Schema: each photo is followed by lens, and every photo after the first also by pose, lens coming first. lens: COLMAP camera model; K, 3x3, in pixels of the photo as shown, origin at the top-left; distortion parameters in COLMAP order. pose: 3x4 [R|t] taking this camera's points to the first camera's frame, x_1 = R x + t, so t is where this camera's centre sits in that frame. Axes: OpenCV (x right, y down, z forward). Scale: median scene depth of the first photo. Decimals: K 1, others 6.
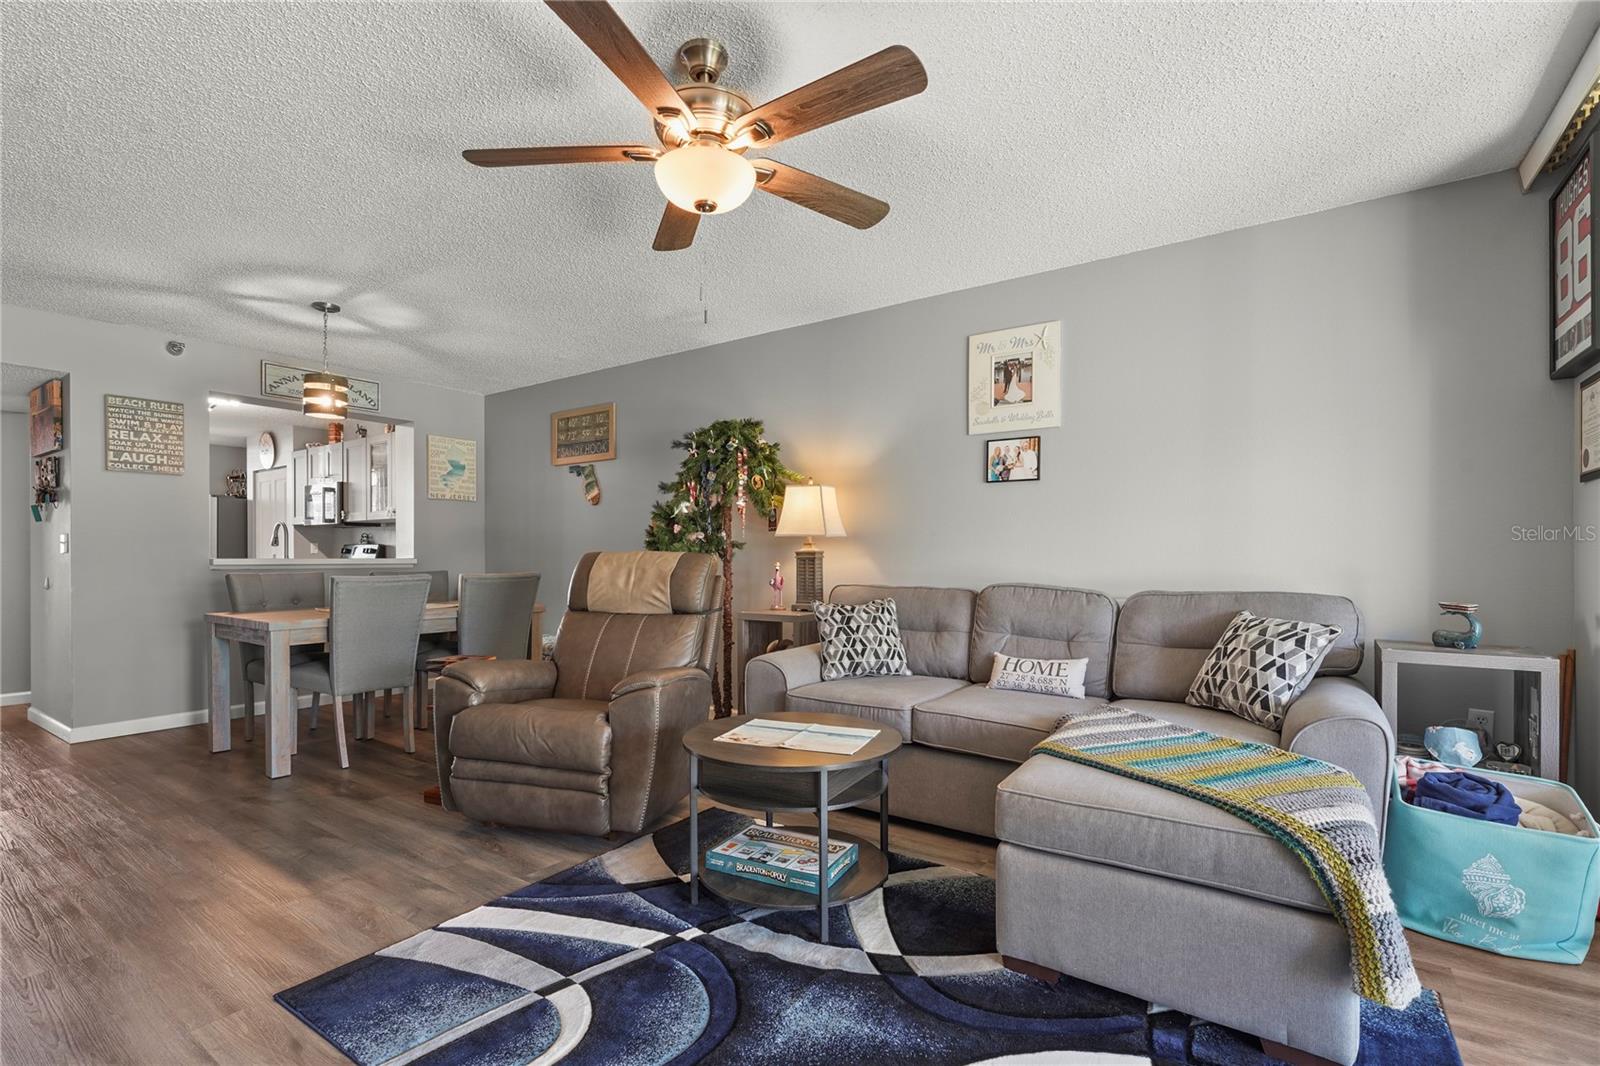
lens RADIAL K [[732.9, 0, 806.7], [0, 732.9, 562.0], [0, 0, 1]] dist [-0.000706, 0.000035]
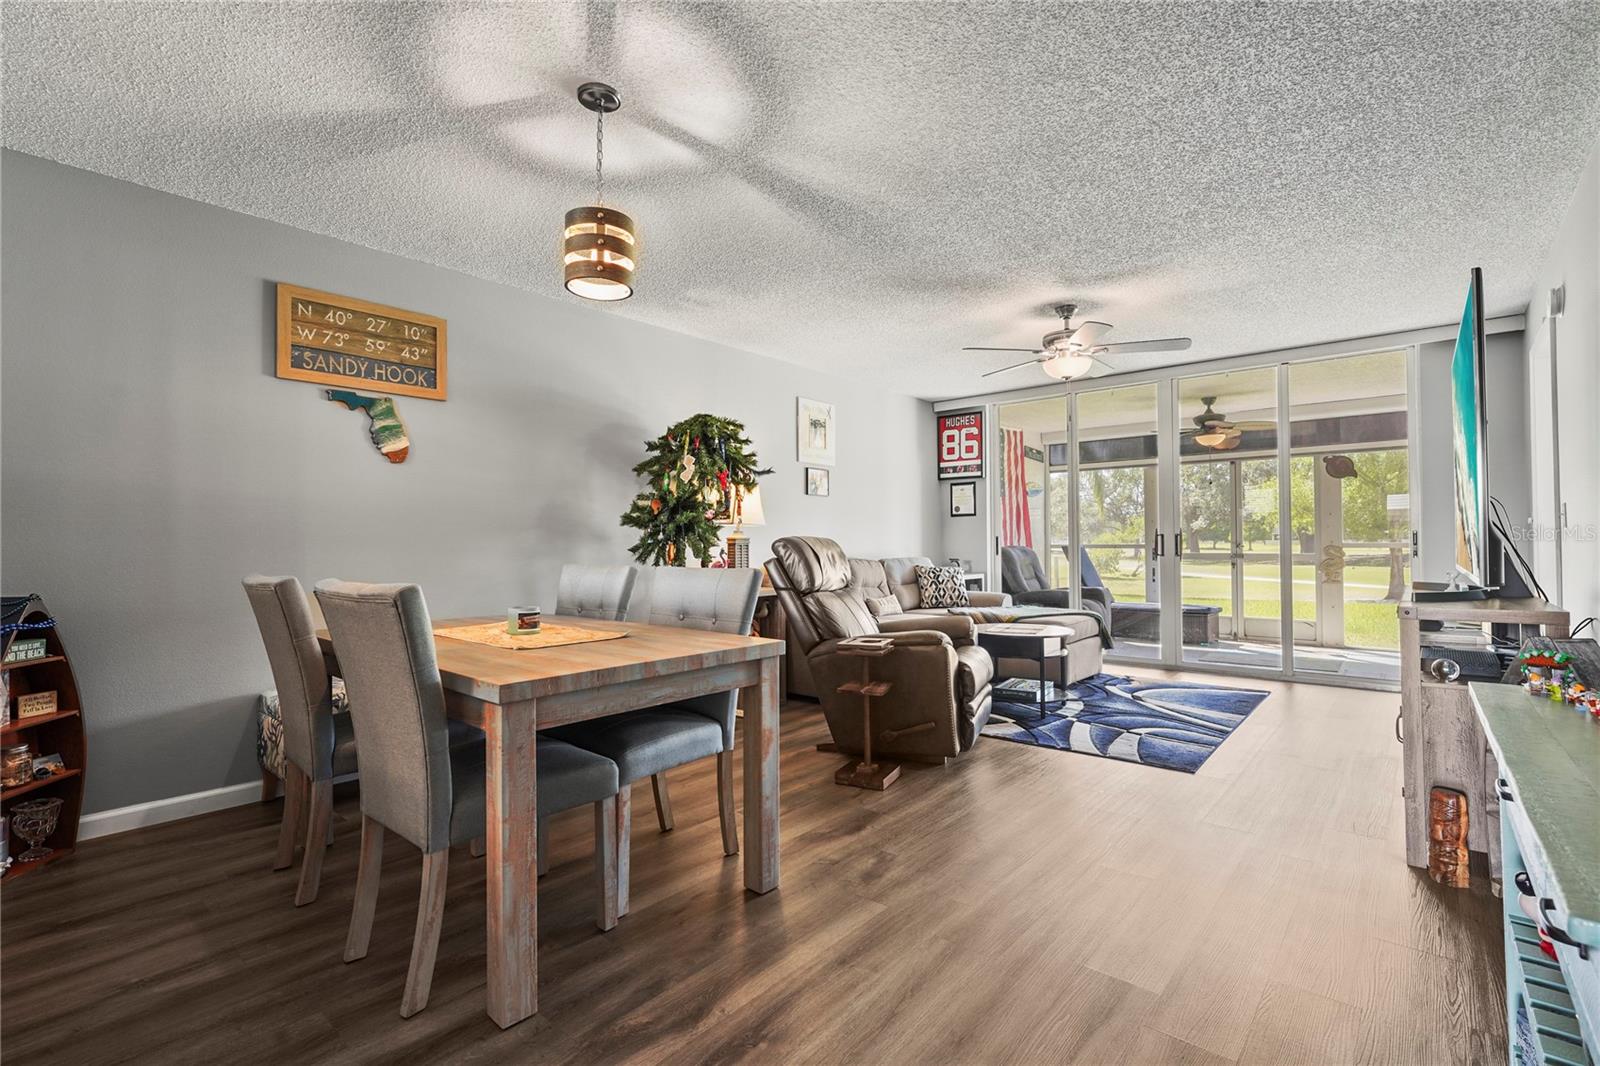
lens RADIAL K [[732.9, 0, 799.8], [0, 732.9, 532.6], [0, 0, 1]] dist [-0.000706, 0.000035]
pose [[0.102834, 0.016050, 0.994569, -1.414059], [0.016070, 0.999713, -0.017795, -0.001747], [-0.994569, 0.017812, 0.102547, 0.941332]]
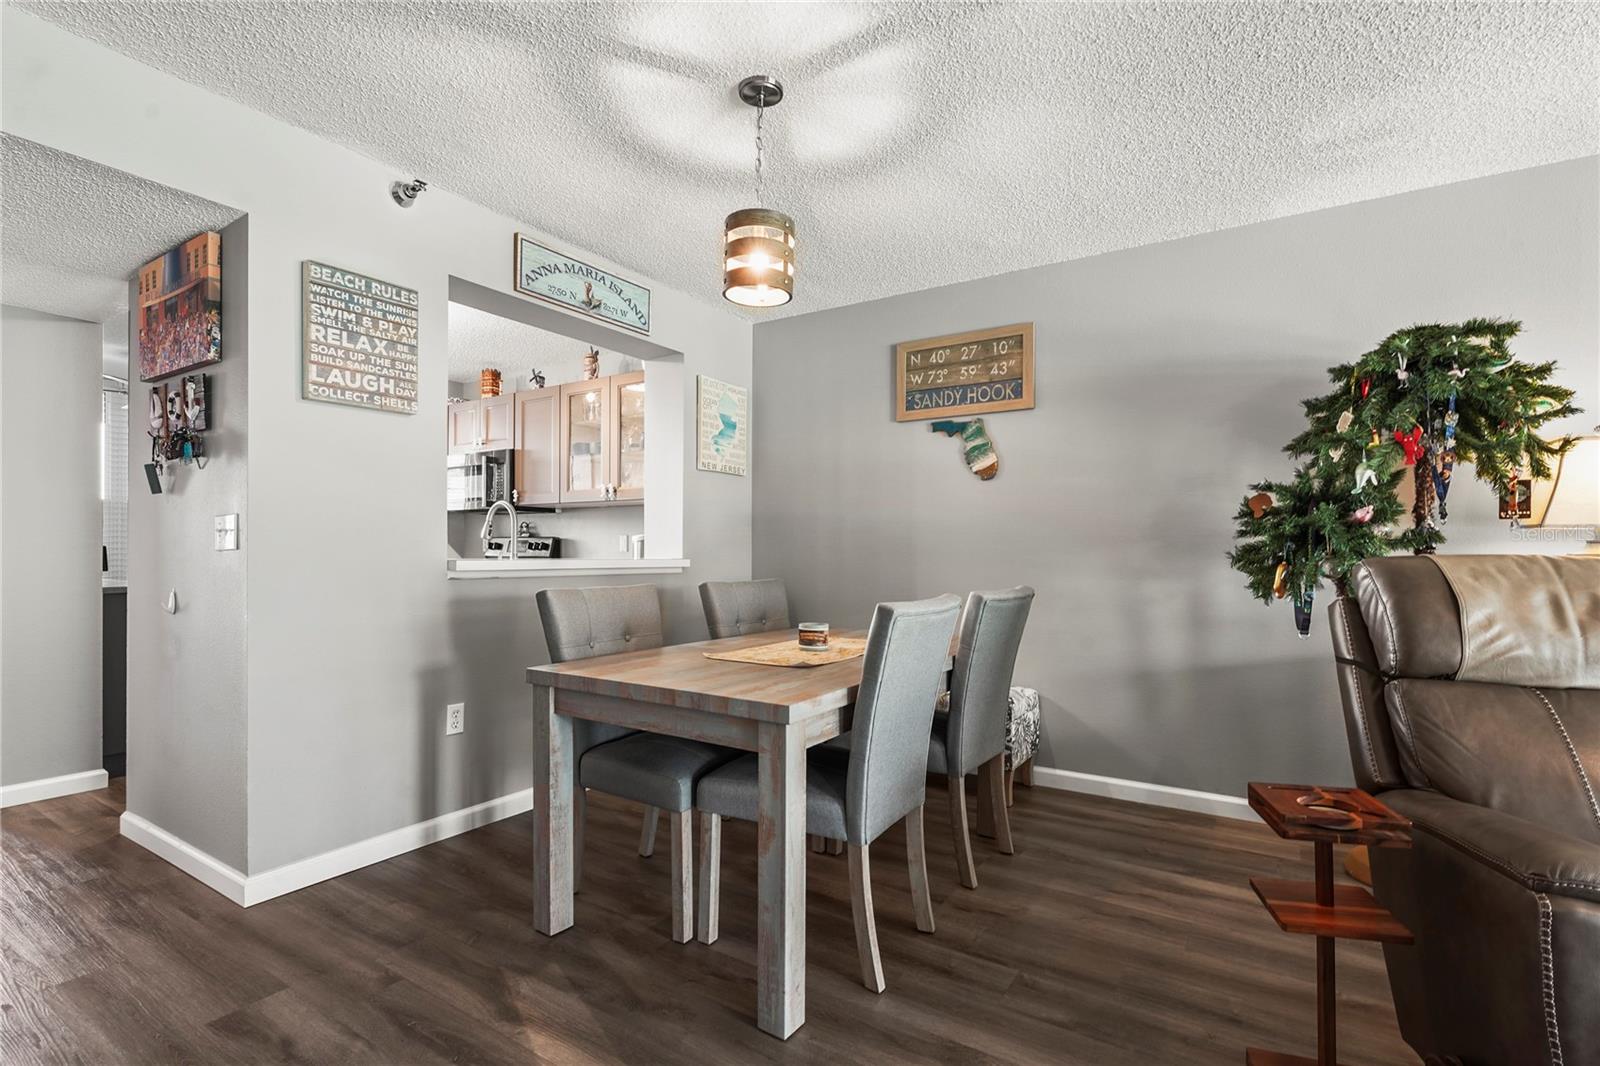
lens RADIAL K [[732.9, 0, 791.1], [0, 732.9, 556.7], [0, 0, 1]] dist [-0.000706, 0.000035]
pose [[0.999329, 0.006304, 0.036087, -0.780040], [-0.006231, 0.999978, -0.002124, -0.010769], [-0.036100, 0.001898, 0.999346, 0.560084]]
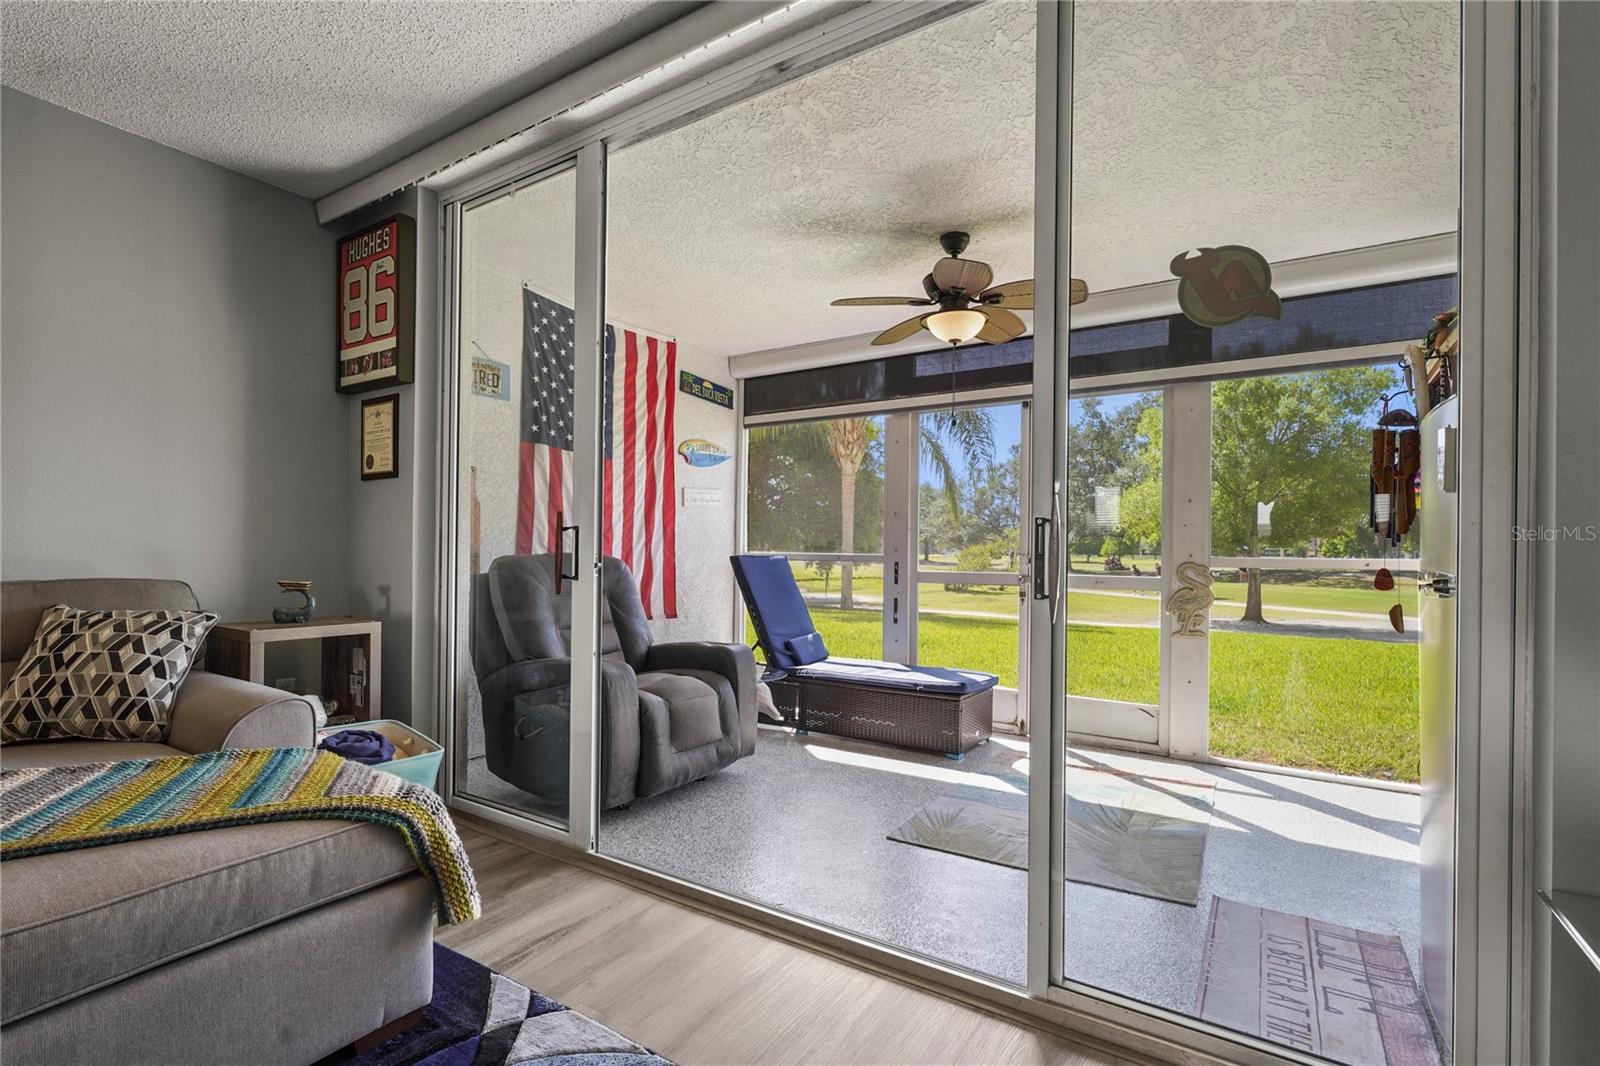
lens RADIAL K [[732.9, 0, 798.7], [0, 732.9, 553.3], [0, 0, 1]] dist [-0.000706, 0.000035]
pose [[-0.033648, -0.001286, 0.999433, -0.157197], [-0.001685, 0.999998, 0.001230, 0.008941], [-0.999432, -0.001643, -0.033650, 0.213428]]
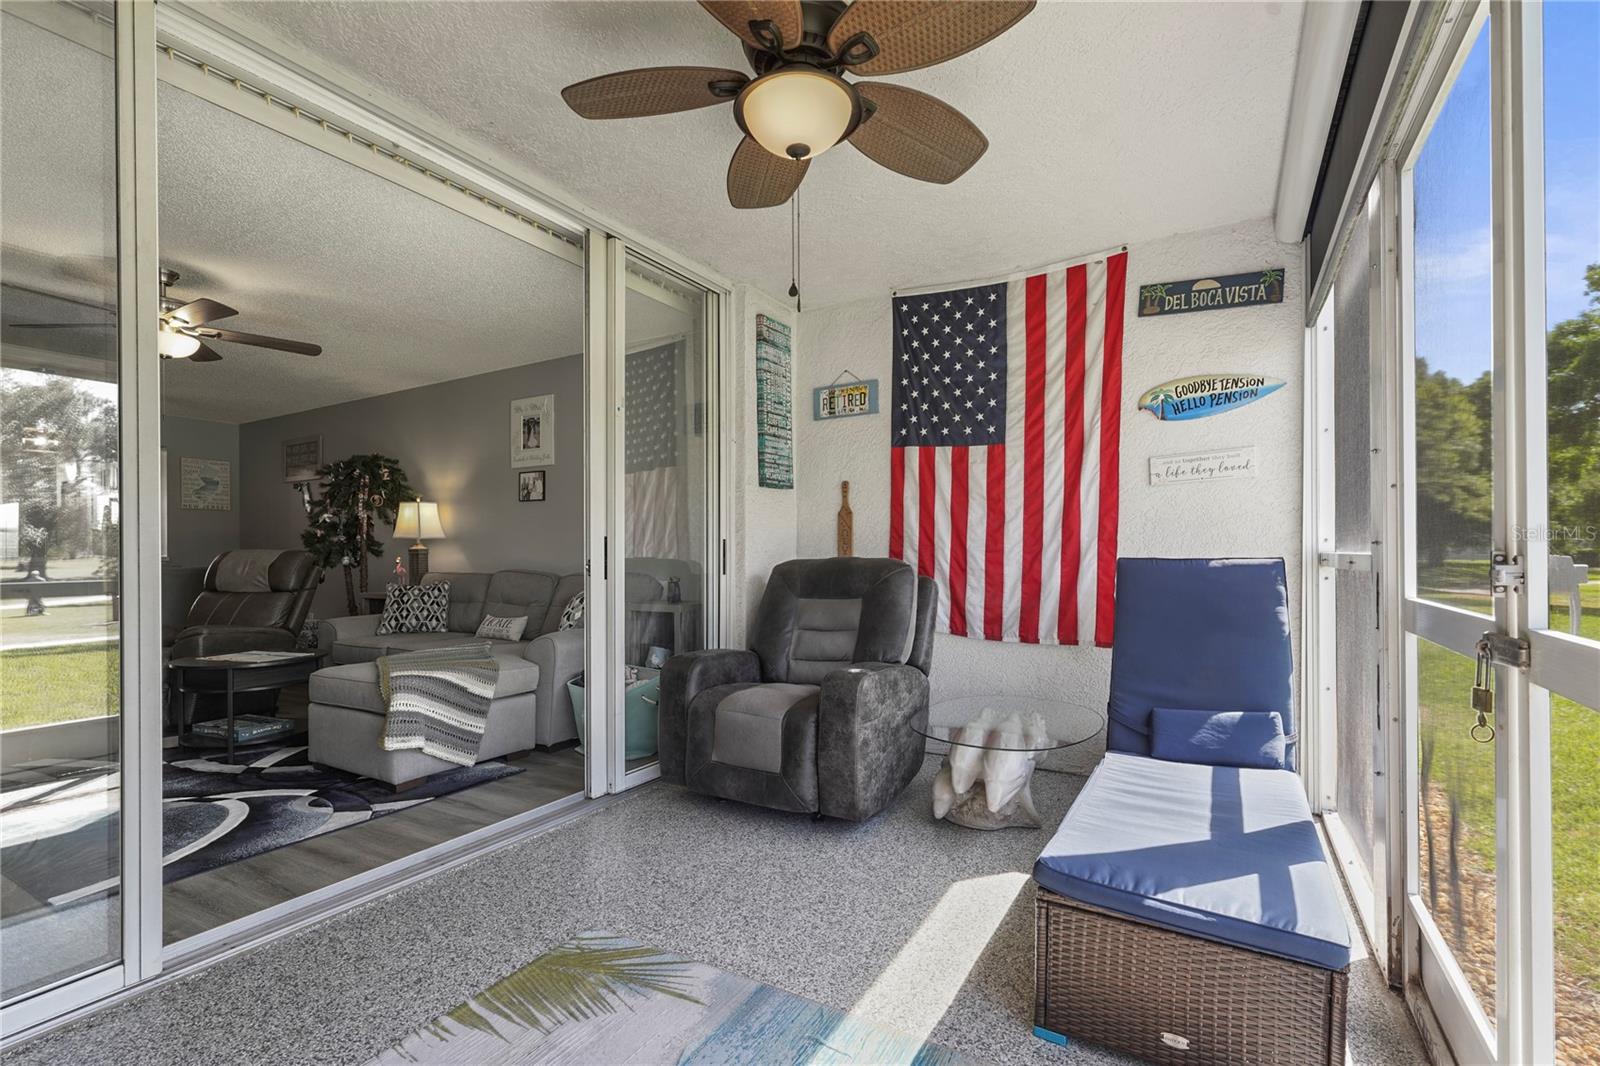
lens RADIAL K [[732.9, 0, 817.1], [0, 732.9, 553.7], [0, 0, 1]] dist [-0.000706, 0.000035]
pose [[0.997029, -0.005574, 0.076830, 0.793322], [0.006366, 0.999929, -0.010072, 0.015836], [-0.076768, 0.010531, 0.996993, -0.549495]]
